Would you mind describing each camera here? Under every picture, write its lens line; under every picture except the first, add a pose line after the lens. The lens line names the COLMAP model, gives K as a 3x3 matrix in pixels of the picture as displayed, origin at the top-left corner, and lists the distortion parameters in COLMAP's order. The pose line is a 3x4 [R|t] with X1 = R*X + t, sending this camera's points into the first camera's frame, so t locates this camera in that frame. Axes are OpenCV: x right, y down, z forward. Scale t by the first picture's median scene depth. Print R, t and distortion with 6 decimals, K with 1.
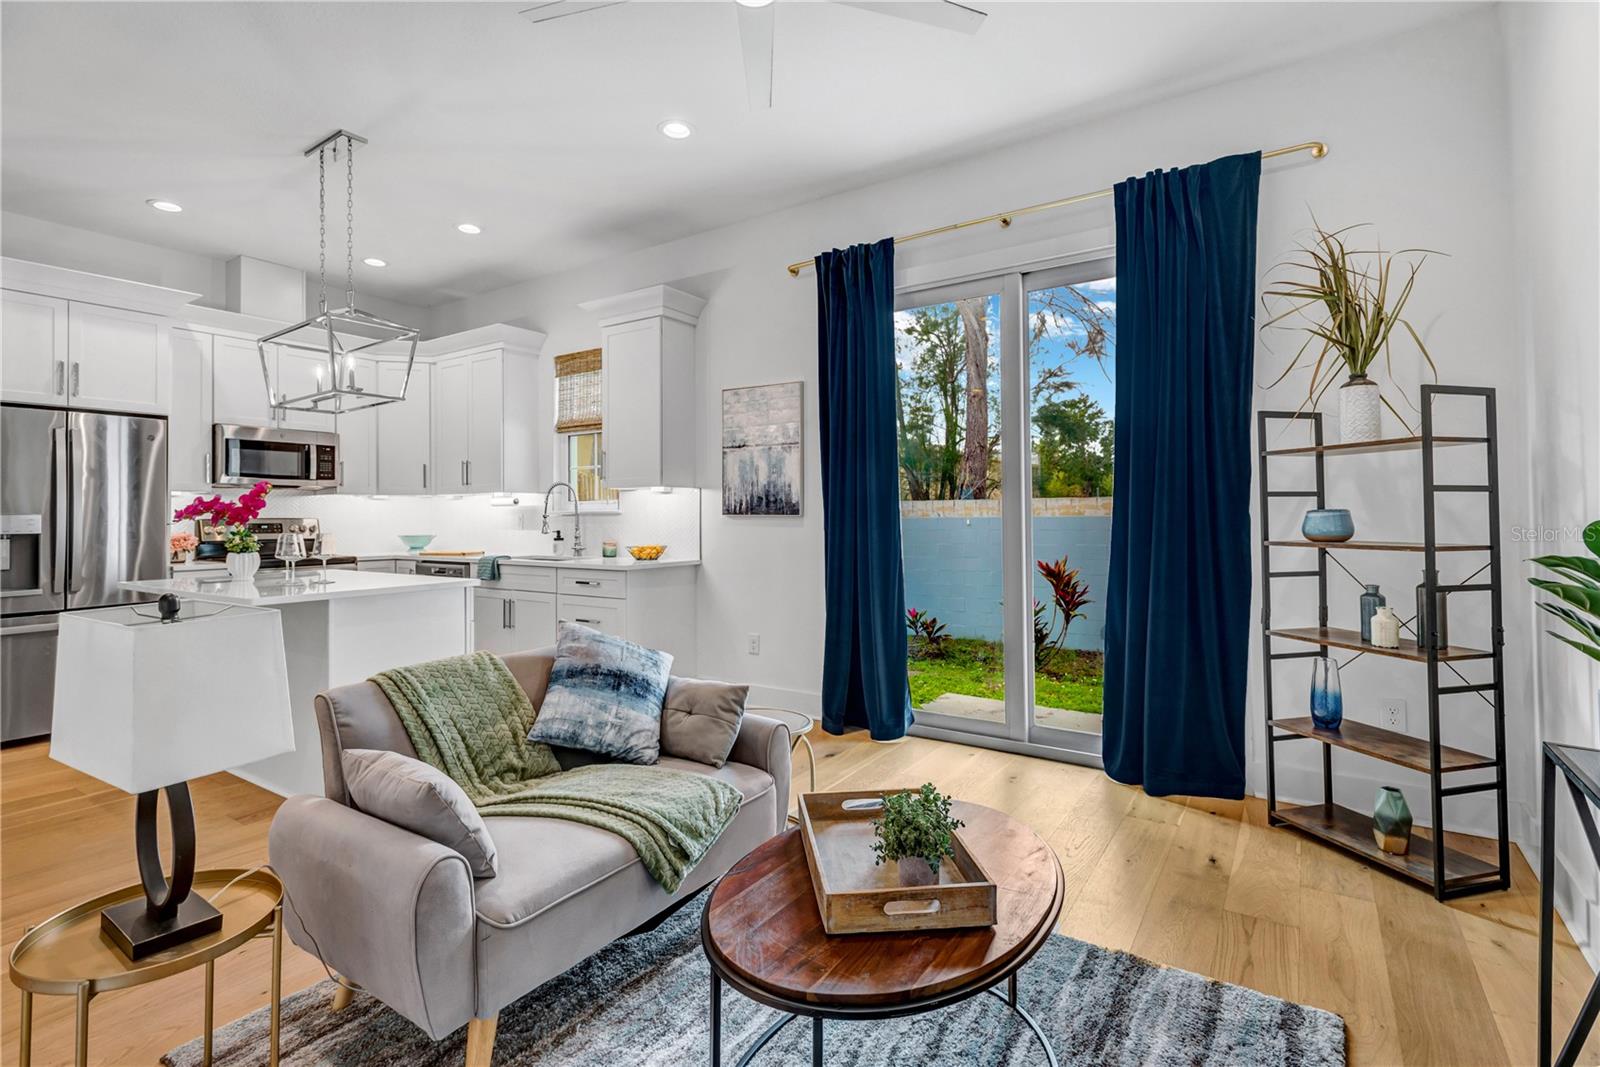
lens RADIAL K [[757.1, 0, 806.5], [0, 757.1, 504.1], [0, 0, 1]] dist [0.026524, -0.012175]
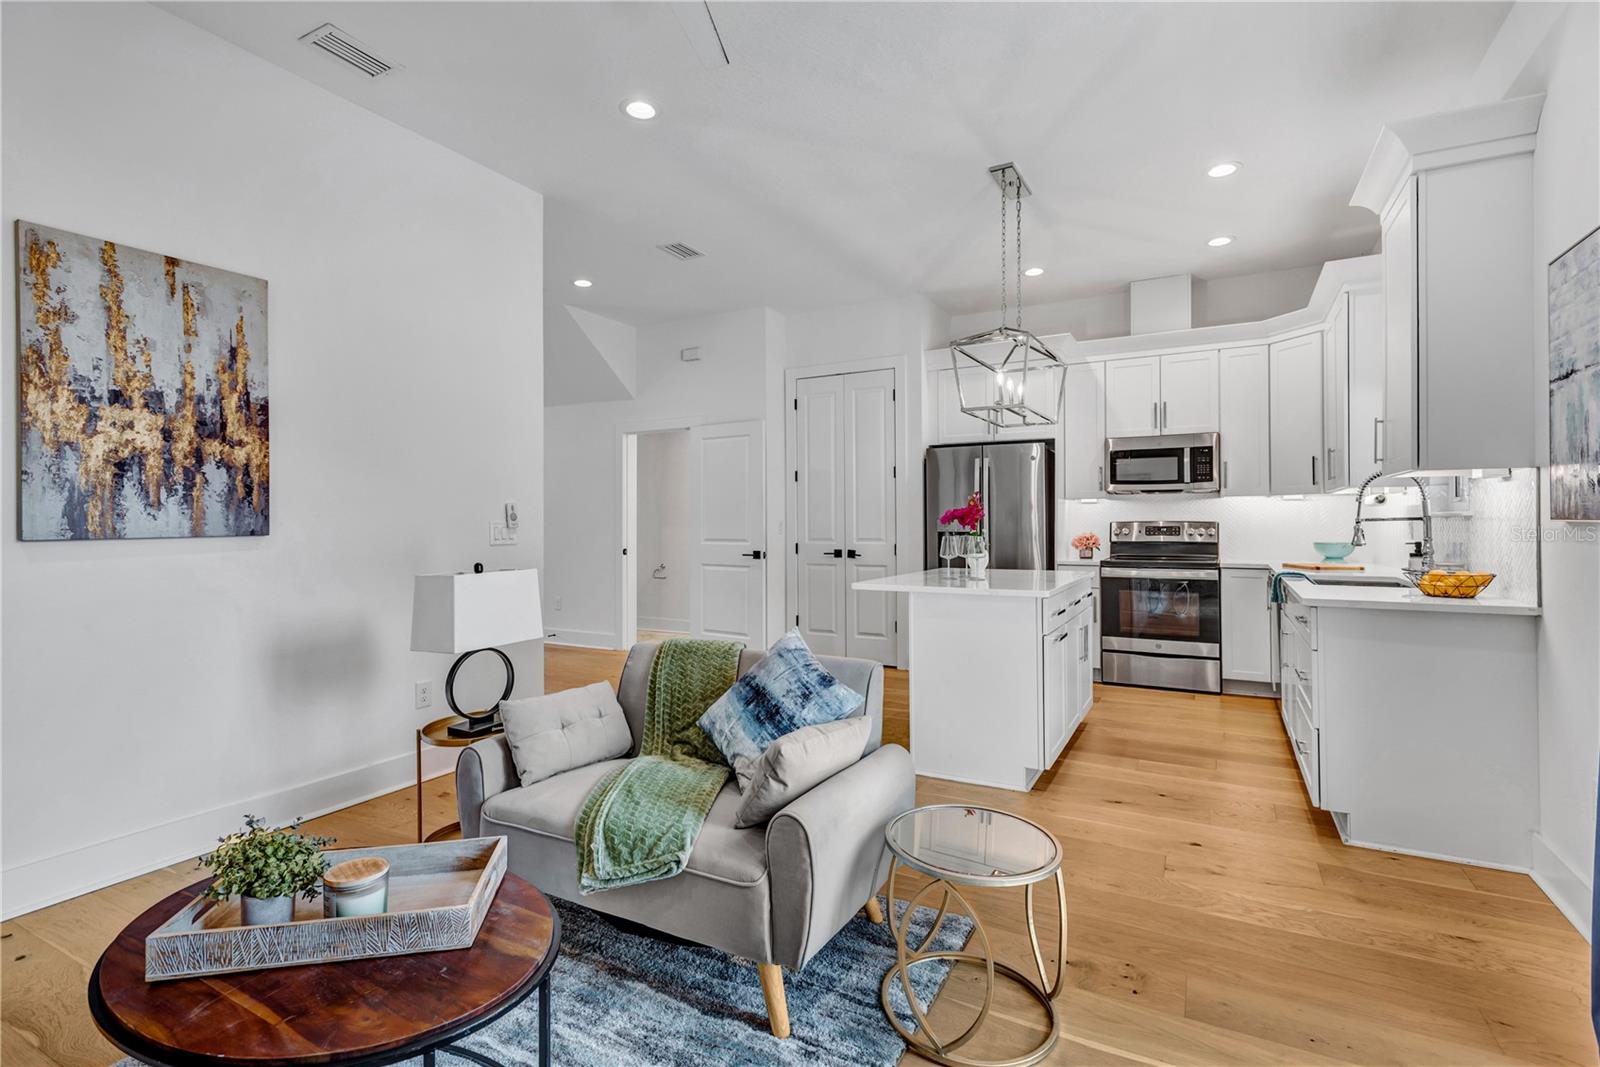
lens RADIAL K [[752.1, 0, 804.2], [0, 752.1, 525.0], [0, 0, 1]] dist [0.028035, -0.012878]
pose [[0.090815, 0.008718, -0.995830, 0.326117], [0.016943, 0.999803, 0.010298, 0.004612], [0.995724, -0.017807, 0.090650, 0.458088]]
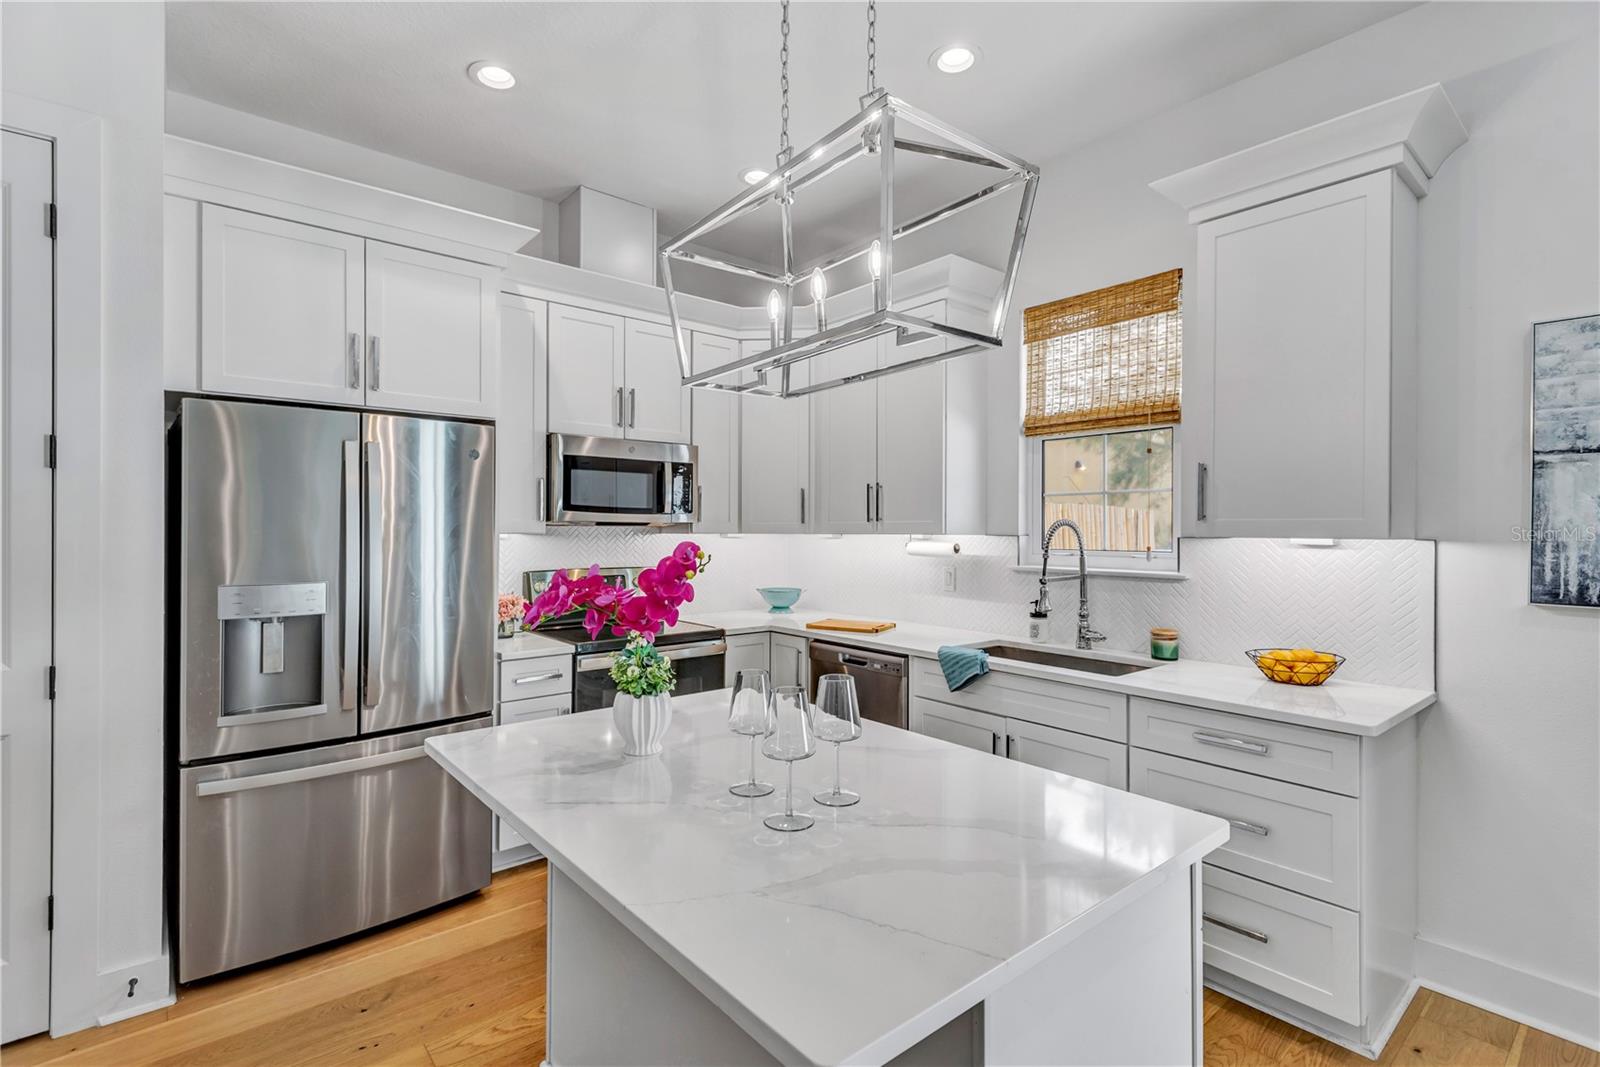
lens RADIAL K [[752.1, 0, 804.2], [0, 752.1, 525.0], [0, 0, 1]] dist [0.028035, -0.012878]
pose [[0.960760, 0.007819, -0.277270, -0.384656], [-0.004932, 0.999926, 0.011106, -0.033756], [0.277337, -0.009303, 0.960728, 0.435955]]
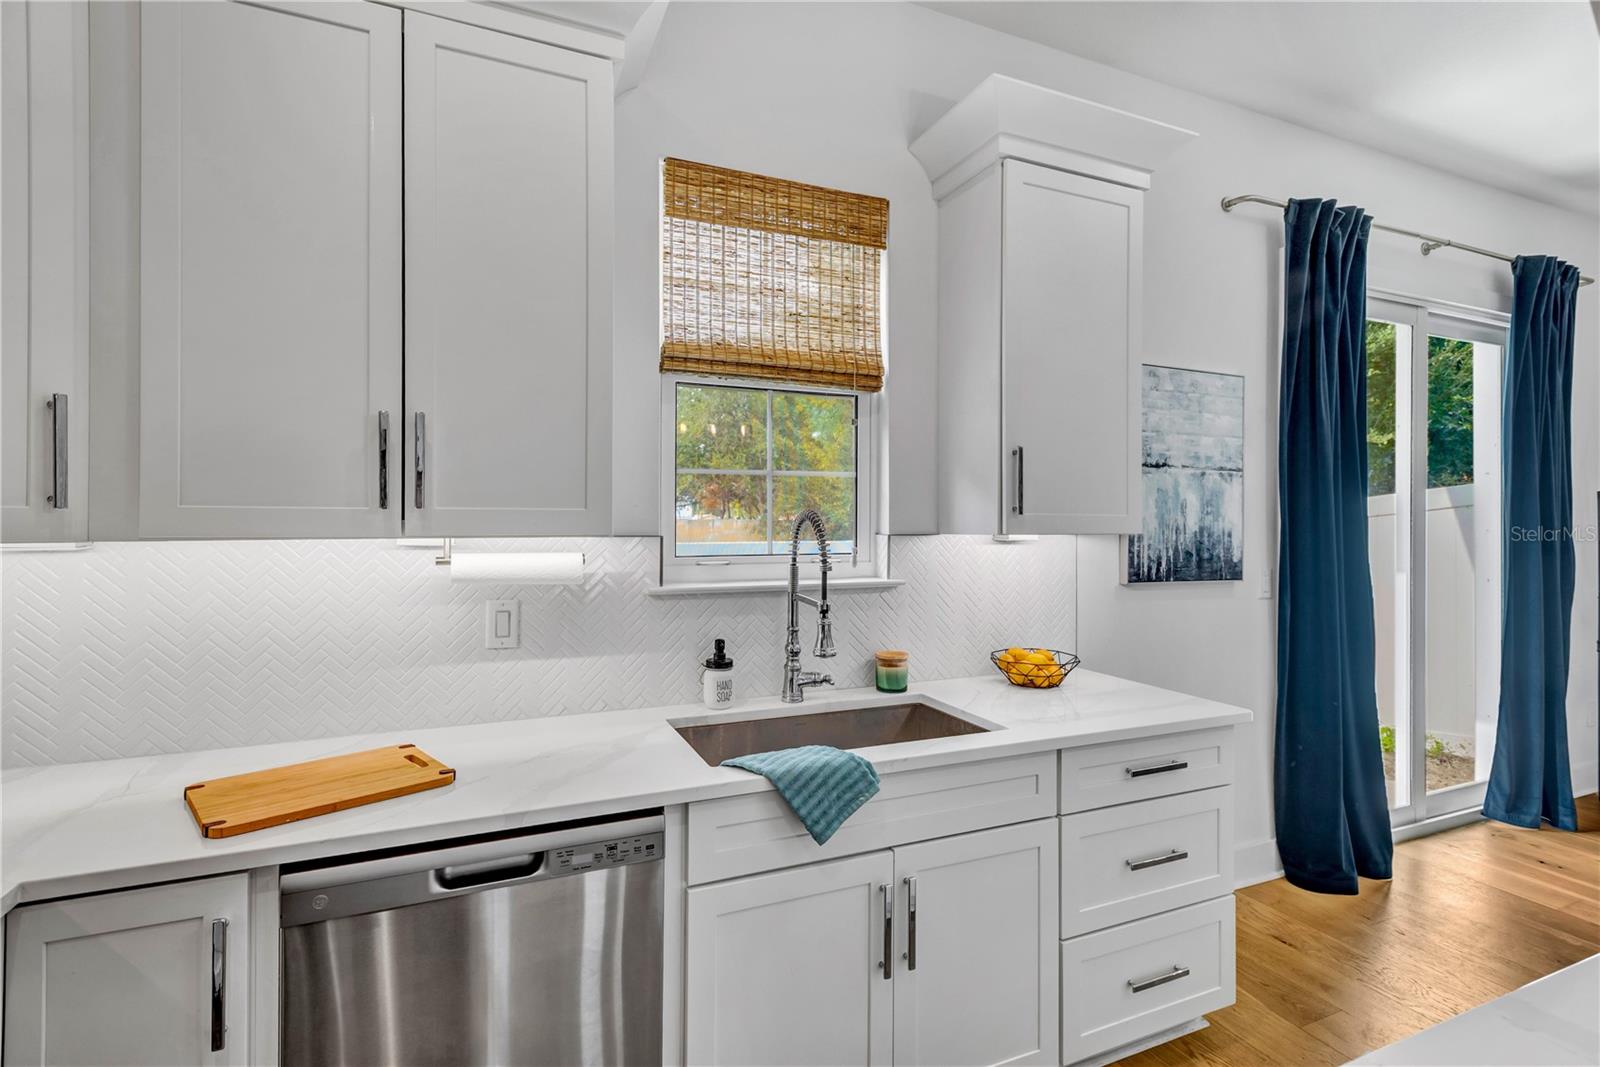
lens RADIAL K [[737.7, 0, 801.9], [0, 737.7, 534.2], [0, 0, 1]] dist [0.020795, -0.010178]
pose [[0.542921, 0.005430, 0.839766, -0.685072], [-0.011285, 0.999936, 0.000831, -0.019269], [-0.839708, -0.009928, 0.542947, 0.877351]]
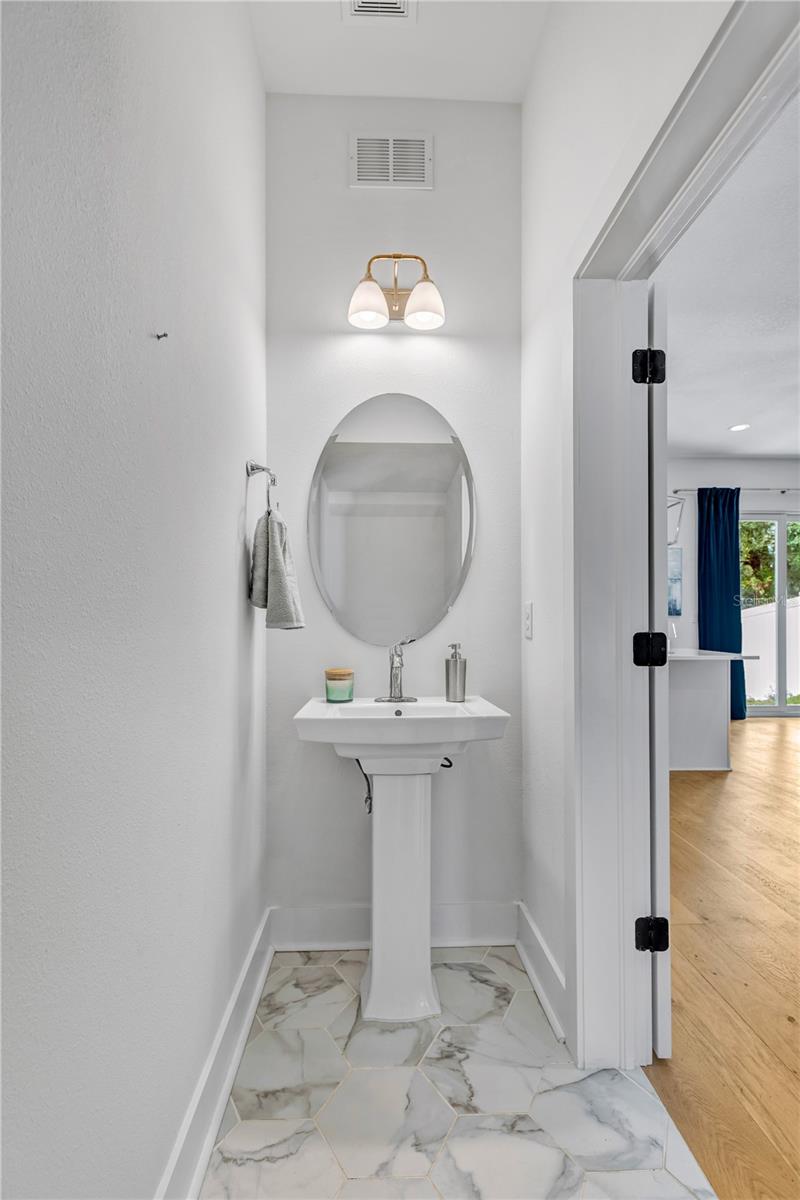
lens RADIAL K [[553.3, 0, 397.2], [0, 553.3, 603.1], [0, 0, 1]] dist [0.020795, -0.010178]
pose [[0.810586, 0.020252, 0.585269, -1.318162], [-0.010610, 0.999746, -0.019900, 0.016684], [-0.585523, 0.009921, 0.810595, 0.233534]]
